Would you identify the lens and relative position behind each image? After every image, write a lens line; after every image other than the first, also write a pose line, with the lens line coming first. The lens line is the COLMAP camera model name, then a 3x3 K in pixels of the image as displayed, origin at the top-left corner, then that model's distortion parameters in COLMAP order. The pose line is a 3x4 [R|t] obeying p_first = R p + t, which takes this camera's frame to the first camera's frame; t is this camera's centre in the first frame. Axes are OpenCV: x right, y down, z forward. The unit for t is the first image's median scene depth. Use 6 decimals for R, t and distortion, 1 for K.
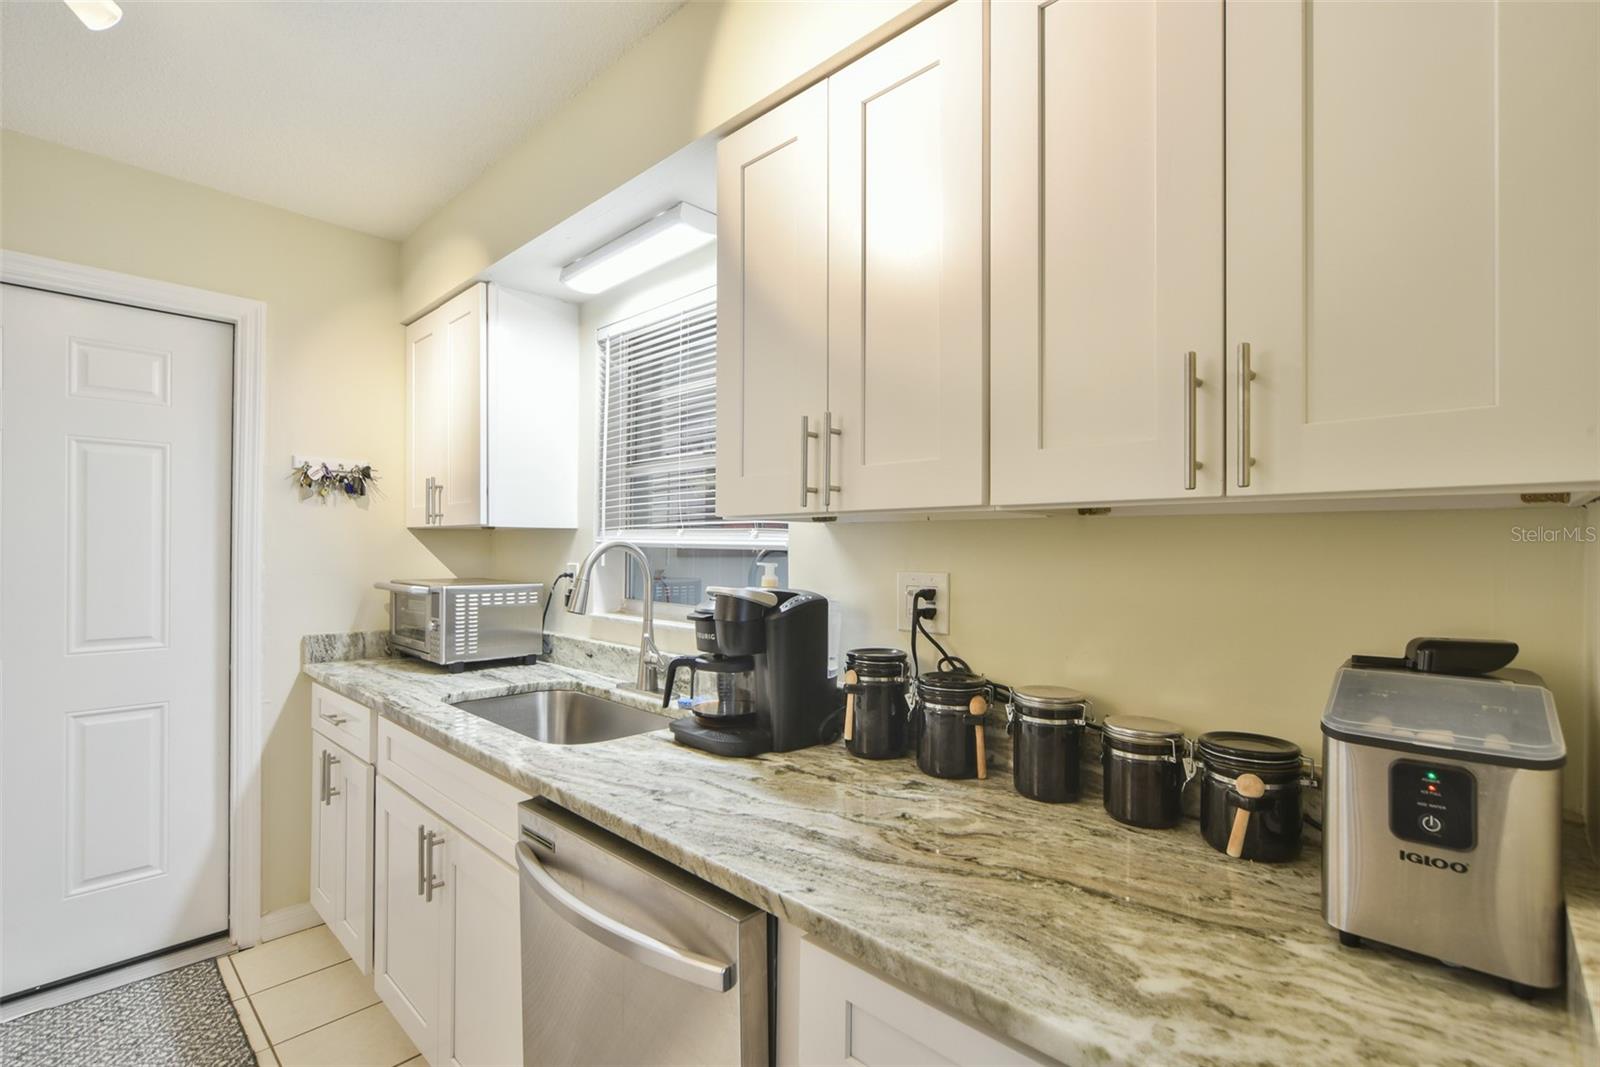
lens RADIAL K [[726.2, 0, 805.7], [0, 726.2, 546.6], [0, 0, 1]] dist [-0.003516, 0.001126]
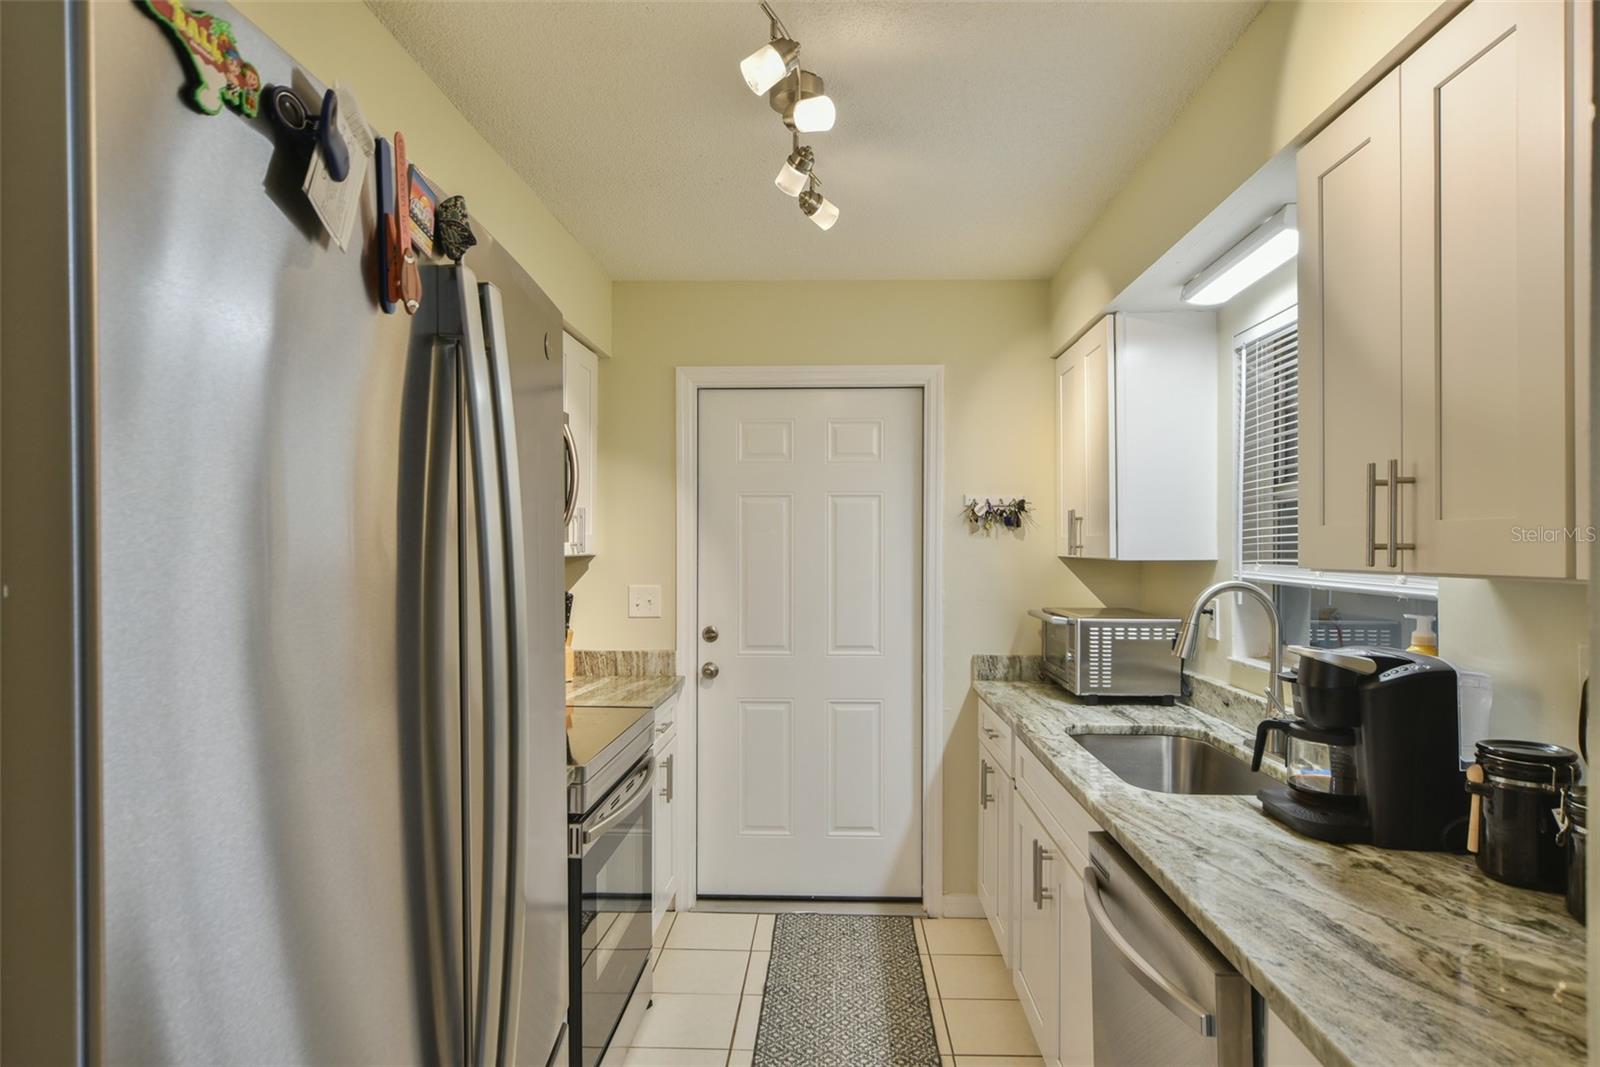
lens RADIAL K [[917.8, 0, 800.0], [0, 917.8, 533.5], [0, 0, 1]] dist [0.020944, 0.000627]
pose [[0.656392, -0.018500, -0.754193, 0.287528], [0.008977, 0.999820, -0.016712, -0.060462], [0.754367, 0.004200, 0.656440, -0.190151]]
